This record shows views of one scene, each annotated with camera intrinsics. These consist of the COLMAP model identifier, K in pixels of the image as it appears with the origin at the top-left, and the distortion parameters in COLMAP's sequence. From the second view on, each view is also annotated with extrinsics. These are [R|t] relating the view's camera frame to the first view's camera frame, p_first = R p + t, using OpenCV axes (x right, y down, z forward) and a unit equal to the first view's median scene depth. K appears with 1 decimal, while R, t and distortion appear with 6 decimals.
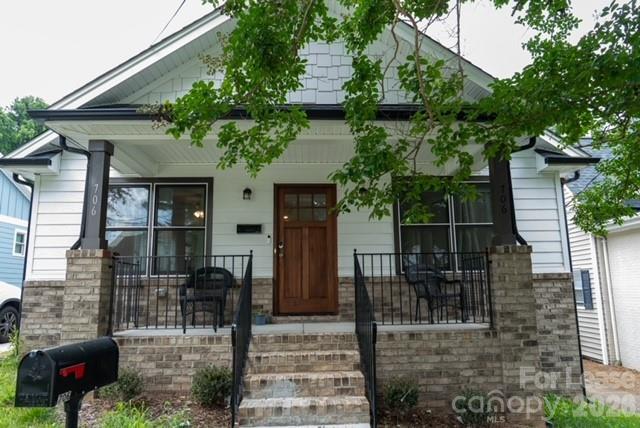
lens RADIAL K [[447.5, 0, 320.8], [0, 447.5, 216.2], [0, 0, 1]] dist [-0.016074, 0.004278]
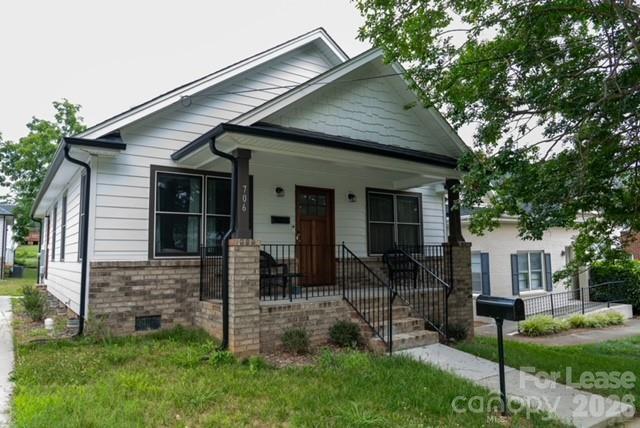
lens RADIAL K [[447.5, 0, 320.8], [0, 447.5, 216.2], [0, 0, 1]] dist [-0.016074, 0.004278]
pose [[0.834960, 0.052923, 0.547759, -0.799252], [-0.088109, 0.995381, 0.038136, -0.043118], [-0.543211, -0.080105, 0.835766, -0.125158]]
